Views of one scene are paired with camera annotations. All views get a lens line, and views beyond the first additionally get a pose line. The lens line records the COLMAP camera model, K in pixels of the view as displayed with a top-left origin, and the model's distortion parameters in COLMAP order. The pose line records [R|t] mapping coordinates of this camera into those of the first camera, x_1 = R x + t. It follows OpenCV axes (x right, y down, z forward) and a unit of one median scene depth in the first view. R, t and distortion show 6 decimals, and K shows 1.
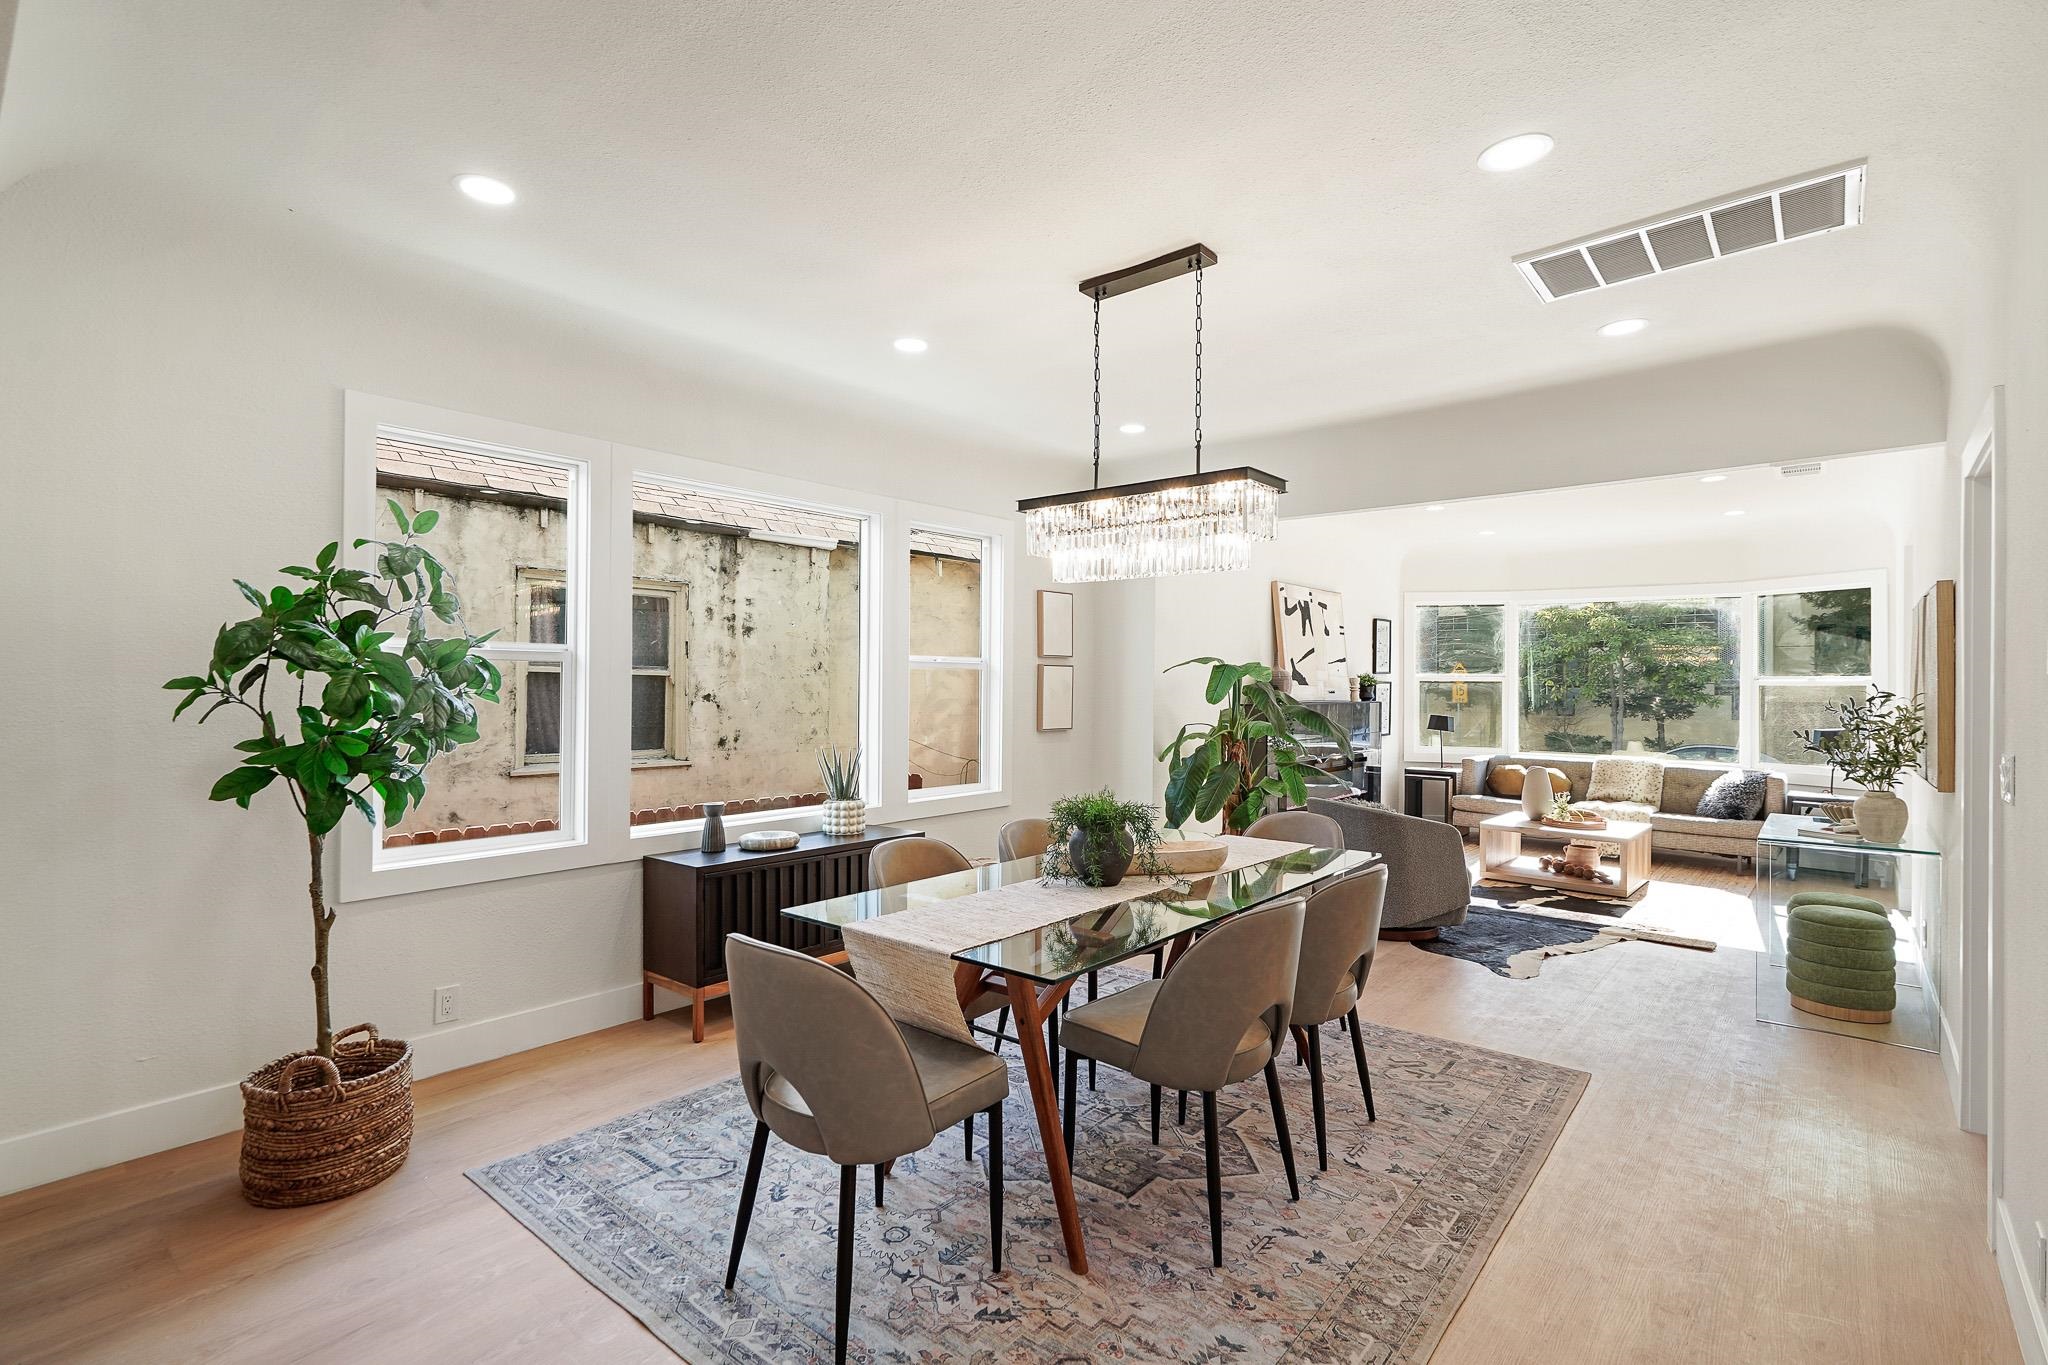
lens RADIAL K [[958.5, 0, 1010.6], [0, 958.5, 686.6], [0, 0, 1]] dist [-0.002016, -0.000110]
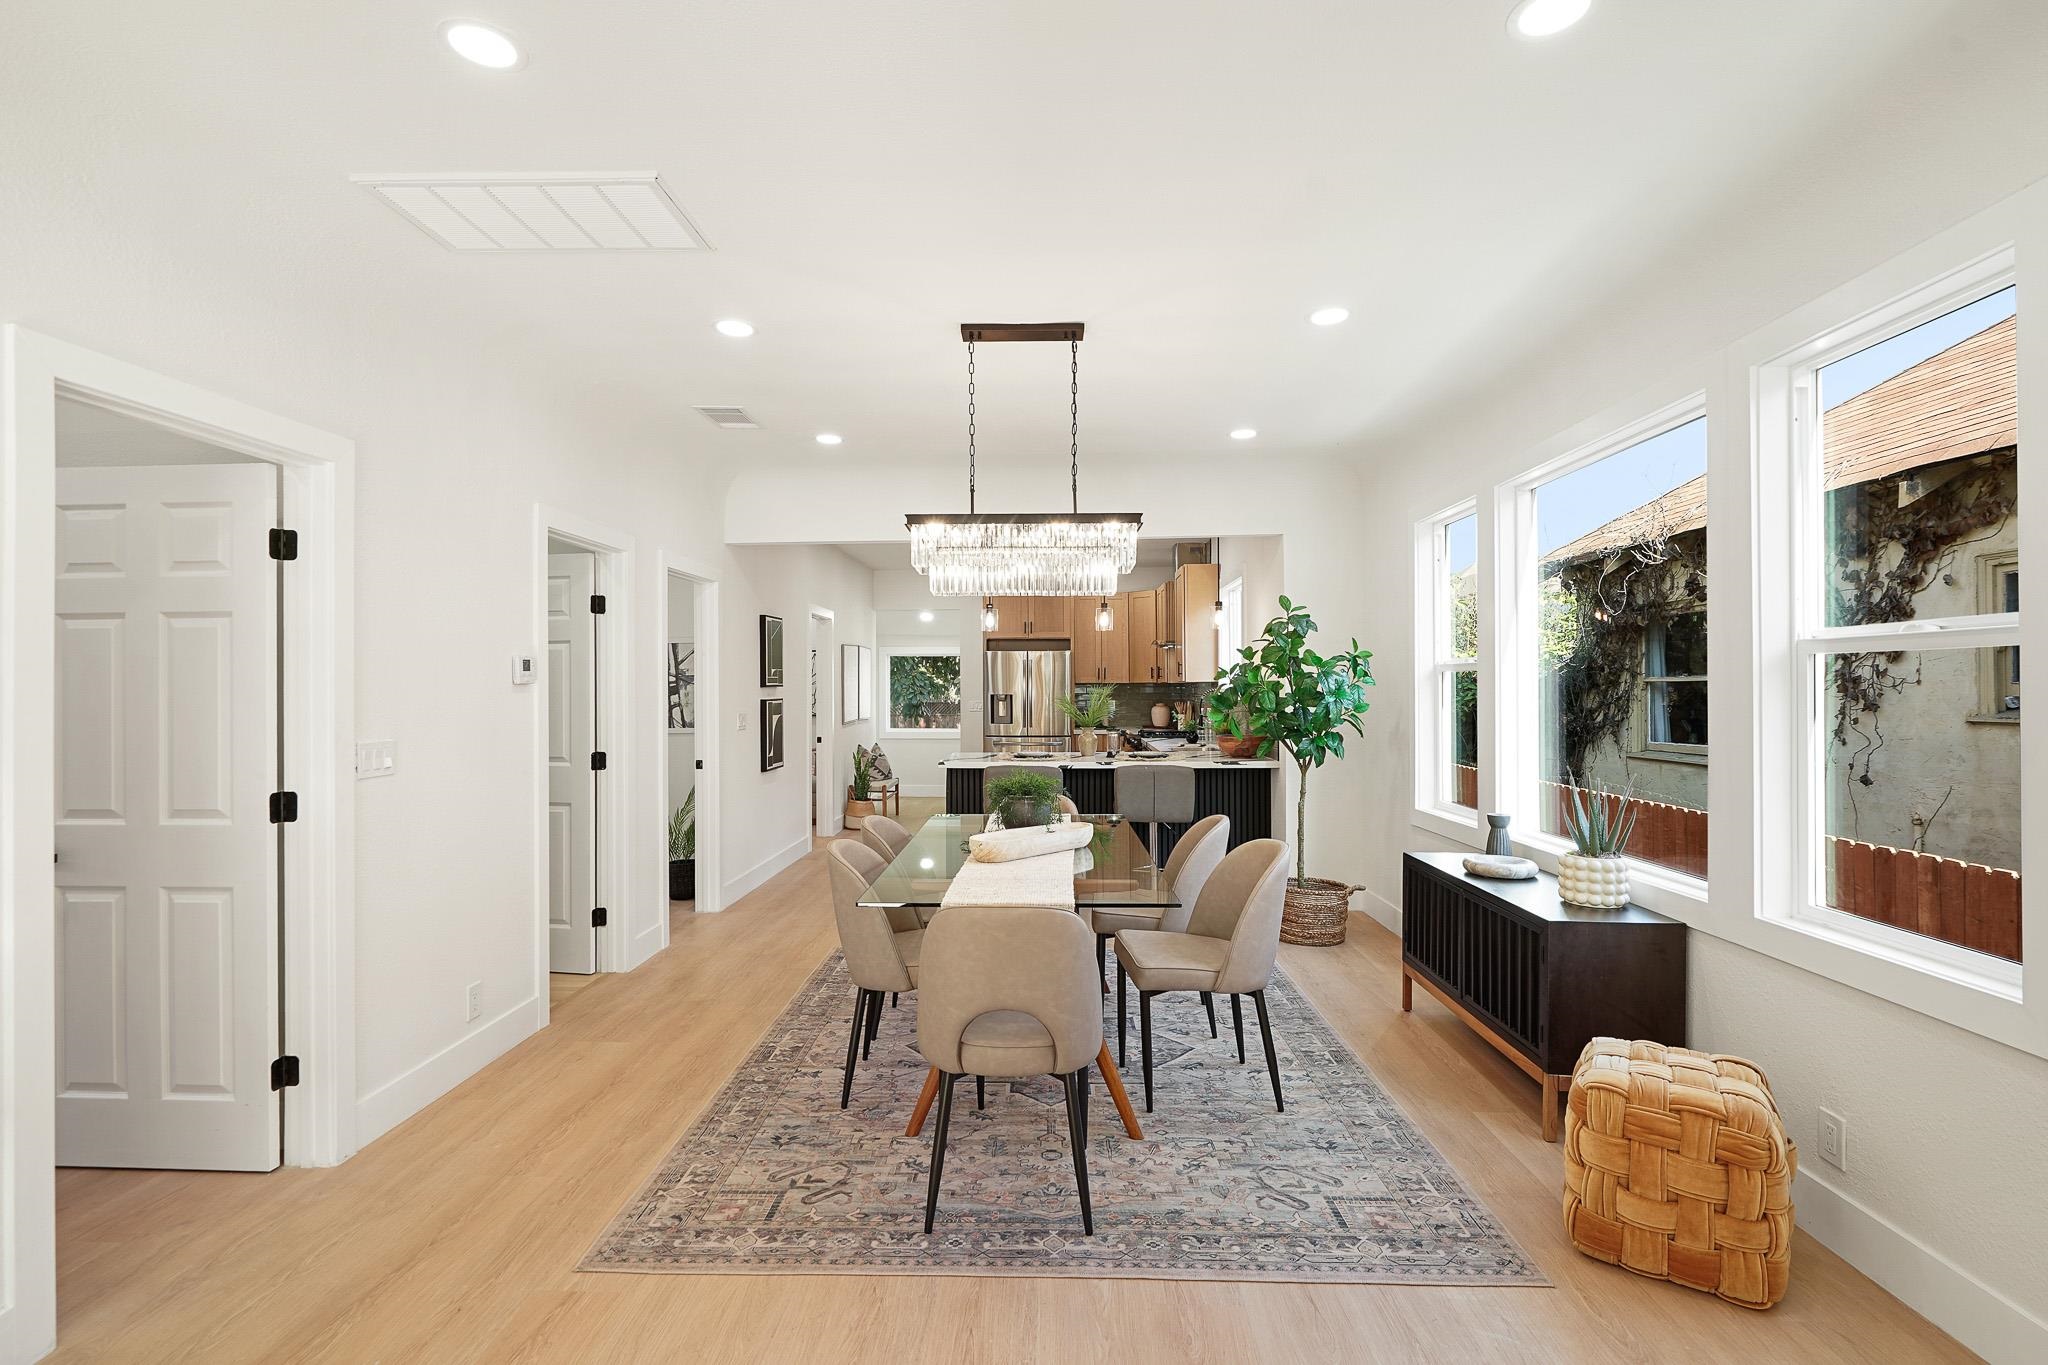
lens RADIAL K [[958.5, 0, 1010.6], [0, 958.5, 686.6], [0, 0, 1]] dist [-0.002016, -0.000110]
pose [[-0.787146, -0.004963, -0.616747, 0.451429], [-0.003028, 0.999987, -0.004182, -0.000157], [0.616759, -0.001424, -0.787150, 0.991936]]
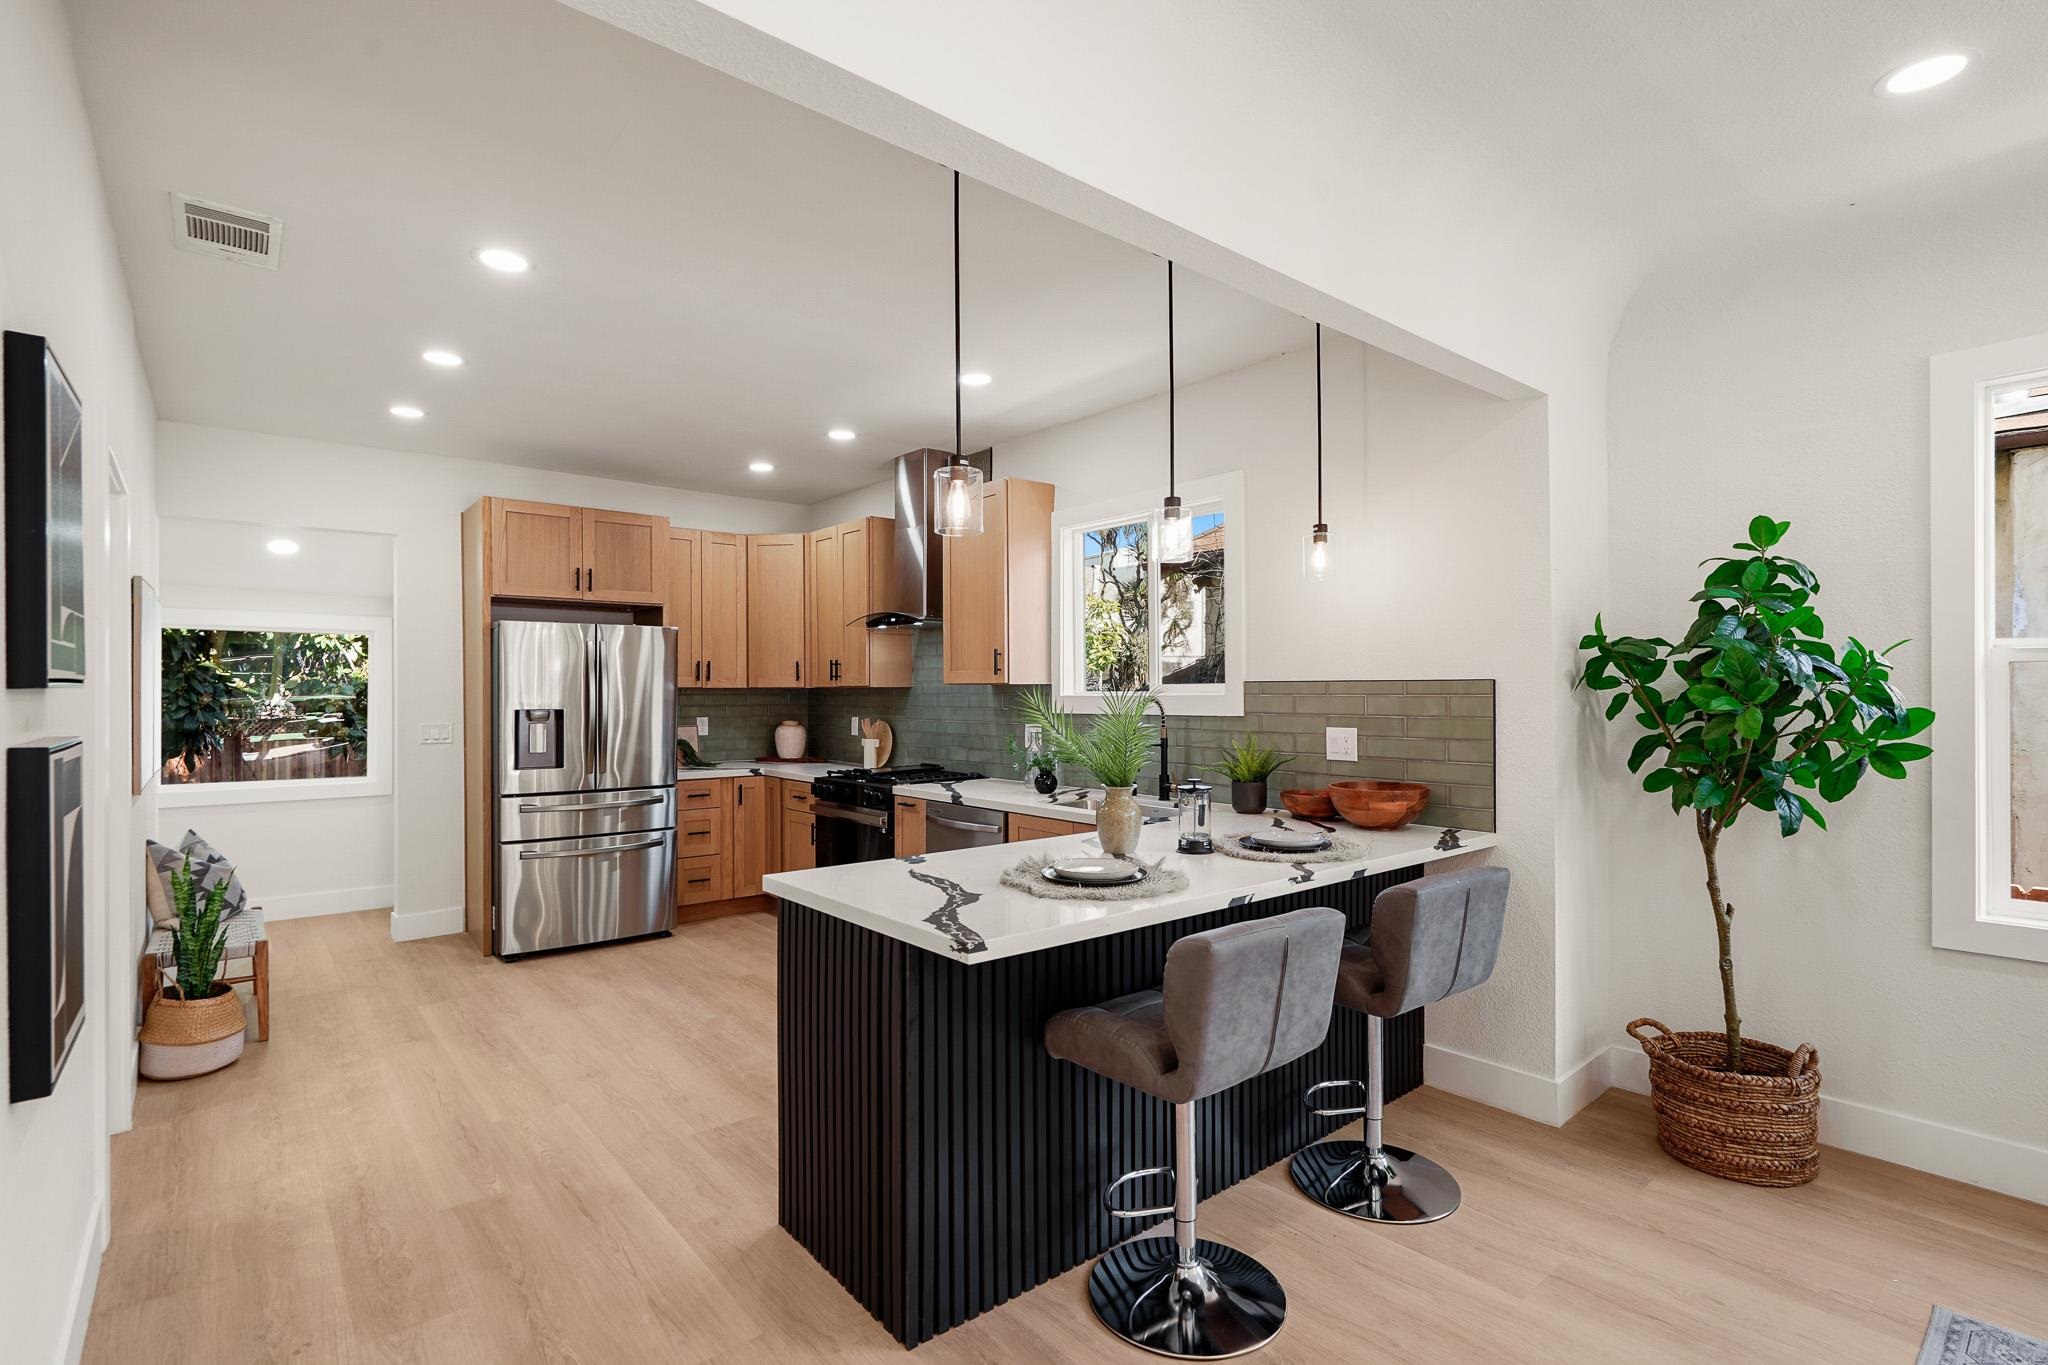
lens RADIAL K [[958.5, 0, 1010.6], [0, 958.5, 686.6], [0, 0, 1]] dist [-0.002016, -0.000110]
pose [[-0.170804, -0.014407, -0.985200, 0.164997], [0.002219, 0.999885, -0.015006, 0.000492], [0.985303, -0.004749, -0.170752, 0.171558]]
